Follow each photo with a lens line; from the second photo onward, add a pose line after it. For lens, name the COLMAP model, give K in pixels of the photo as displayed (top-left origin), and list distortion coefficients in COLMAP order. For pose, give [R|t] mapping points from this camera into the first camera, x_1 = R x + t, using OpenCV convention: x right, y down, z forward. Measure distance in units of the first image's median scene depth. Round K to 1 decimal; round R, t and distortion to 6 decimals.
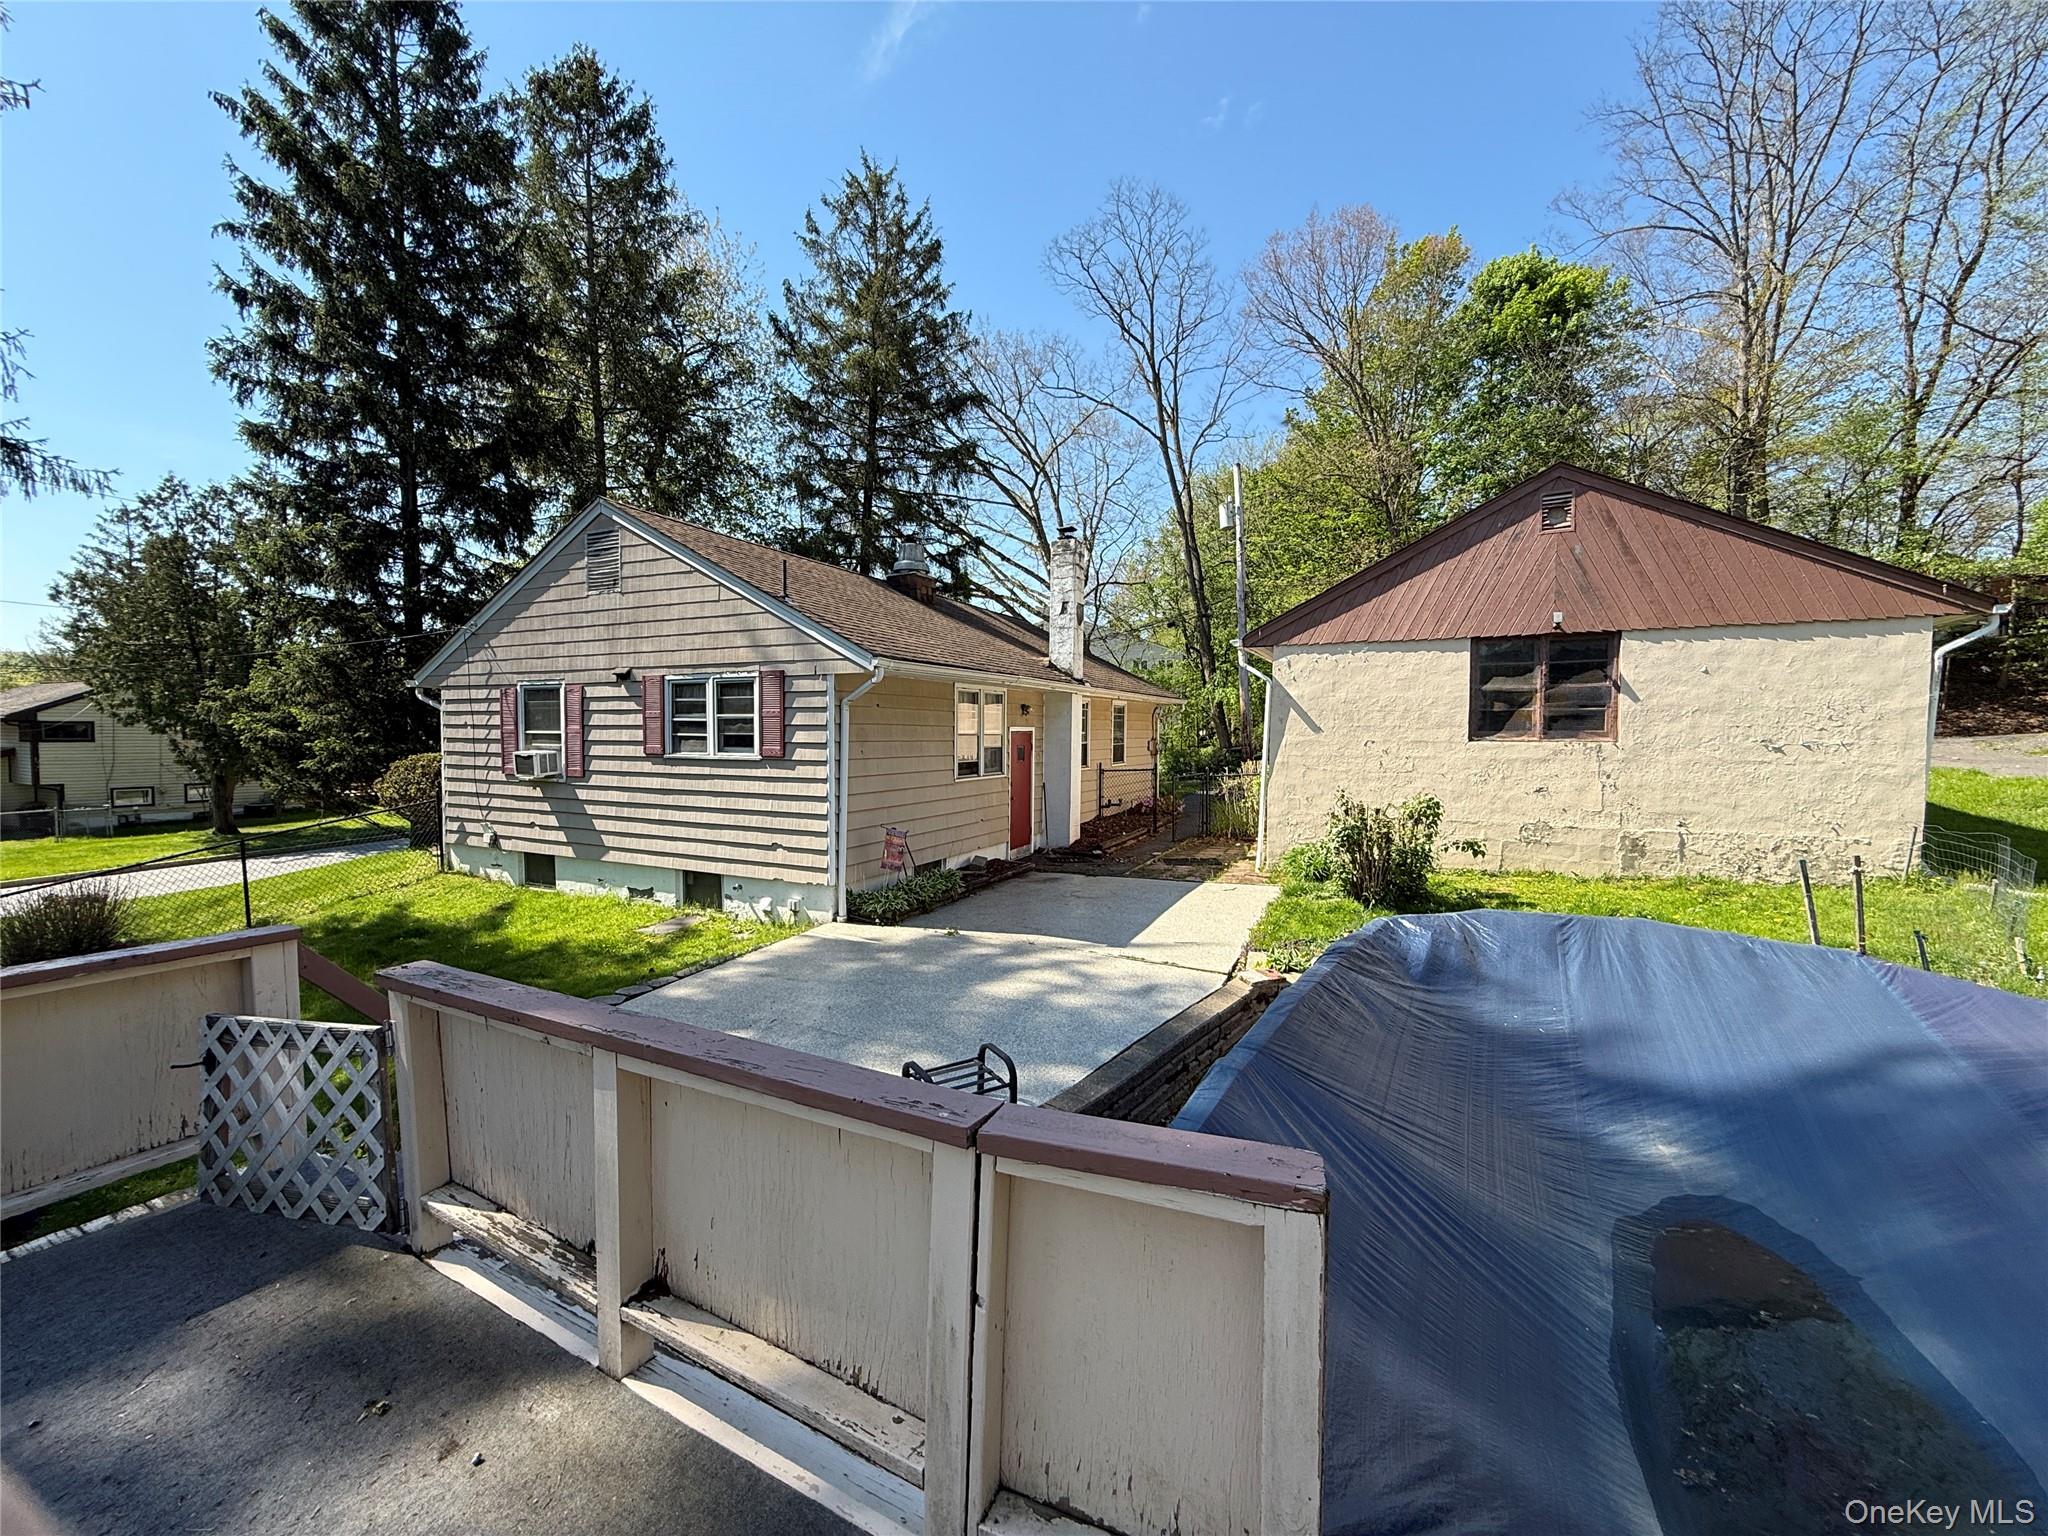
lens RADIAL K [[814.3, 0, 1018.4], [0, 814.3, 766.8], [0, 0, 1]] dist [0.000382, 0.000357]
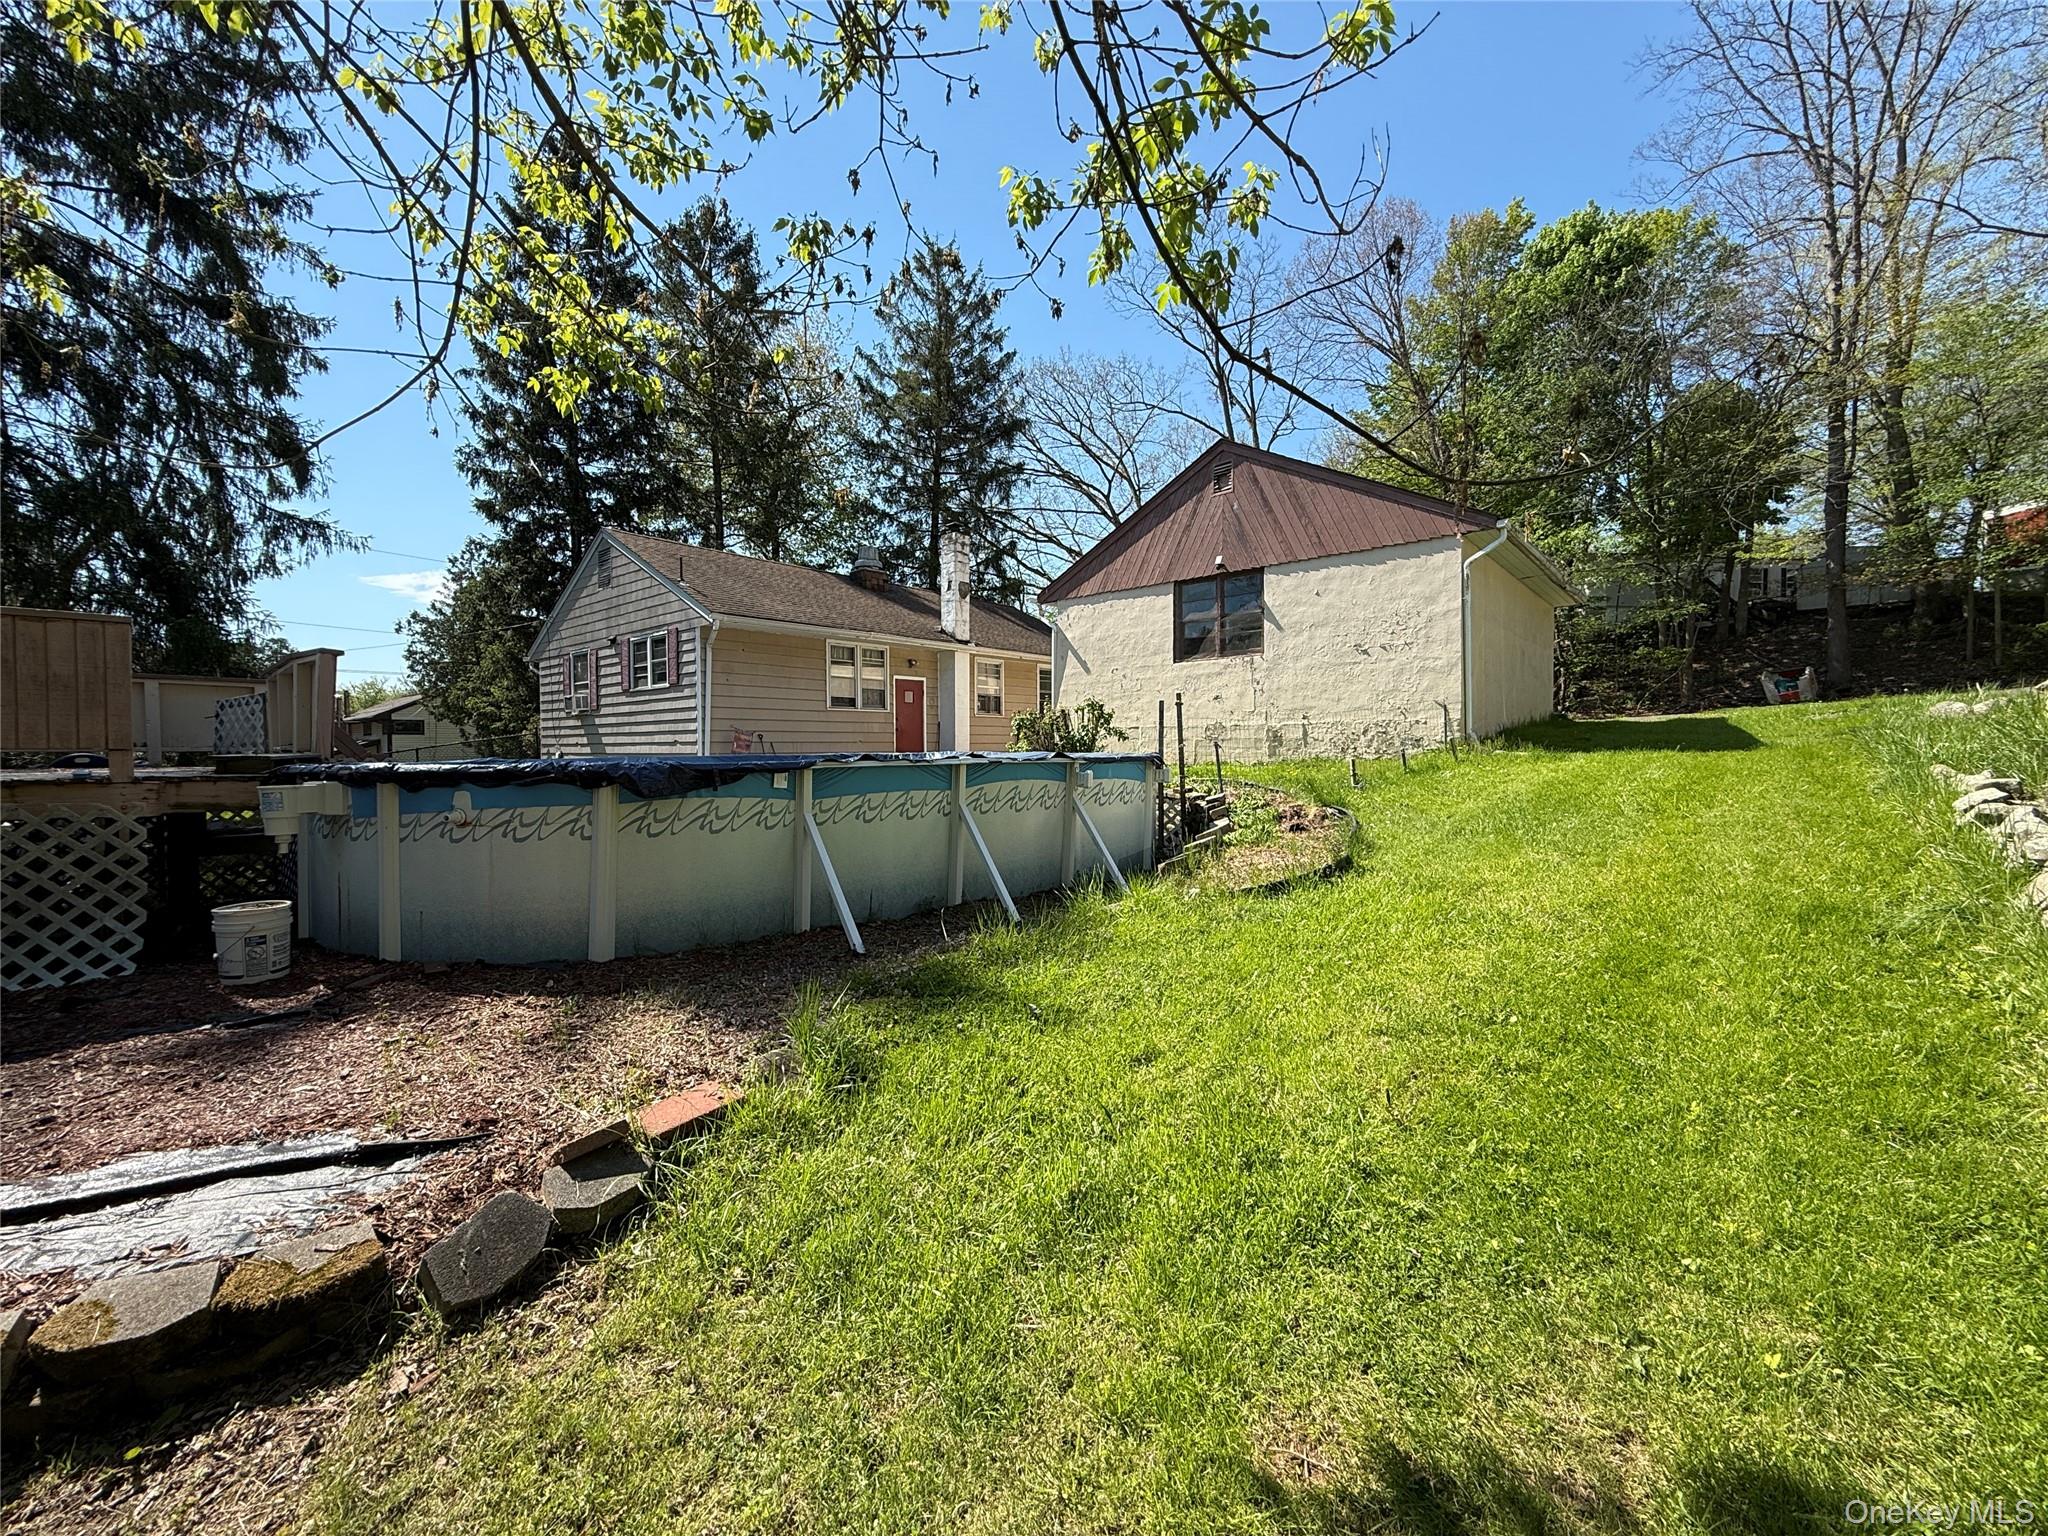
lens RADIAL K [[809.7, 0, 1015.6], [0, 809.7, 759.5], [0, 0, 1]] dist [-0.000160, -0.000120]
pose [[0.967114, -0.007343, -0.254239, 0.586311], [0.000781, 0.999664, -0.025903, 0.139906], [0.254344, 0.024852, 0.966795, -0.259868]]
